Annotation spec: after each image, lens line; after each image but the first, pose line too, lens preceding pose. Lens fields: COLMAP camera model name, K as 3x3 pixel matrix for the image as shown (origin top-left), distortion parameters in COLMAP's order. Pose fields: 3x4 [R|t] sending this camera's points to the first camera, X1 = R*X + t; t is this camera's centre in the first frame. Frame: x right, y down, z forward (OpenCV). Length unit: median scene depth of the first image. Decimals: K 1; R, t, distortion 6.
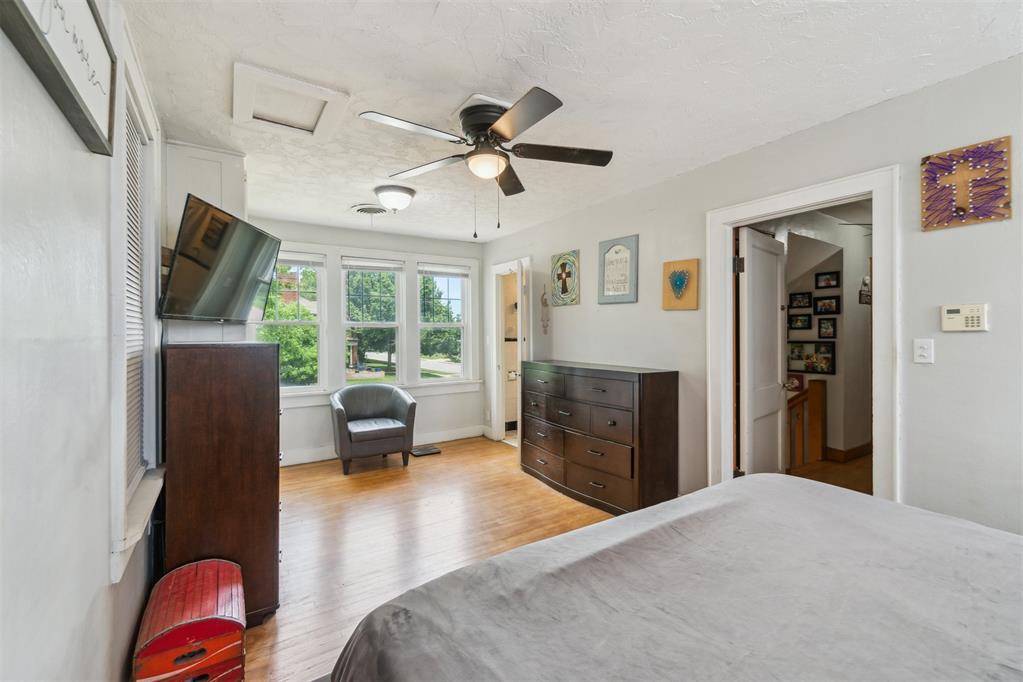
lens RADIAL K [[445.8, 0, 513.1], [0, 445.8, 333.6], [0, 0, 1]] dist [-0.000694, 0.000050]
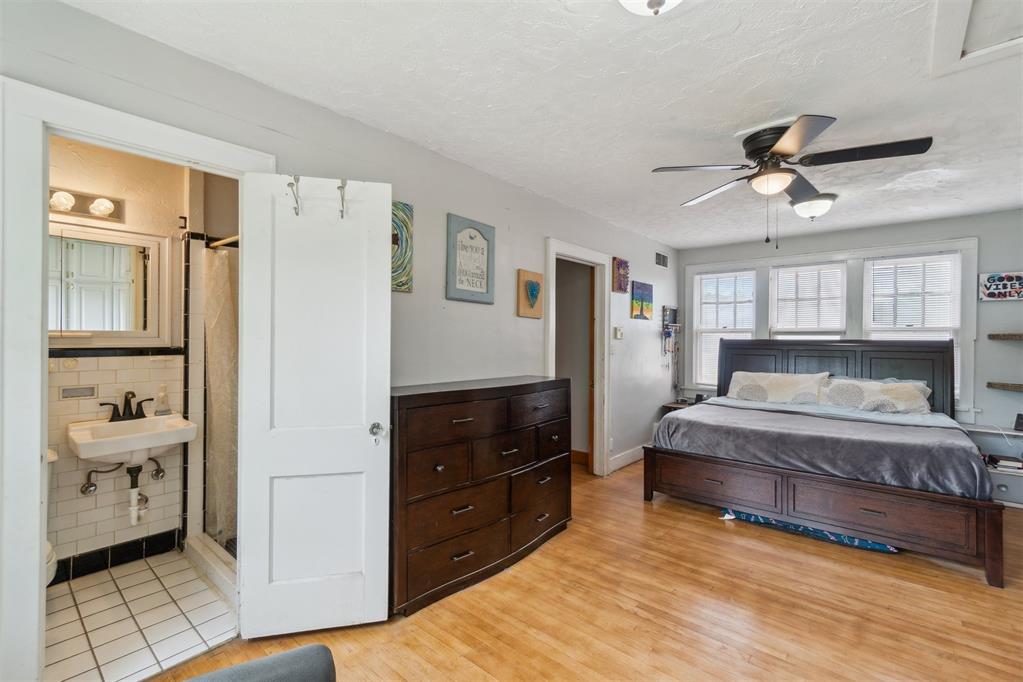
lens RADIAL K [[451.2, 0, 511.5], [0, 451.2, 341.0], [0, 0, 1]] dist [-0.000218, 0.000016]
pose [[-0.278889, 0.003365, 0.960317, -0.543915], [-0.000713, 0.999993, -0.003711, 0.004659], [-0.960323, -0.001720, -0.278885, 1.132705]]
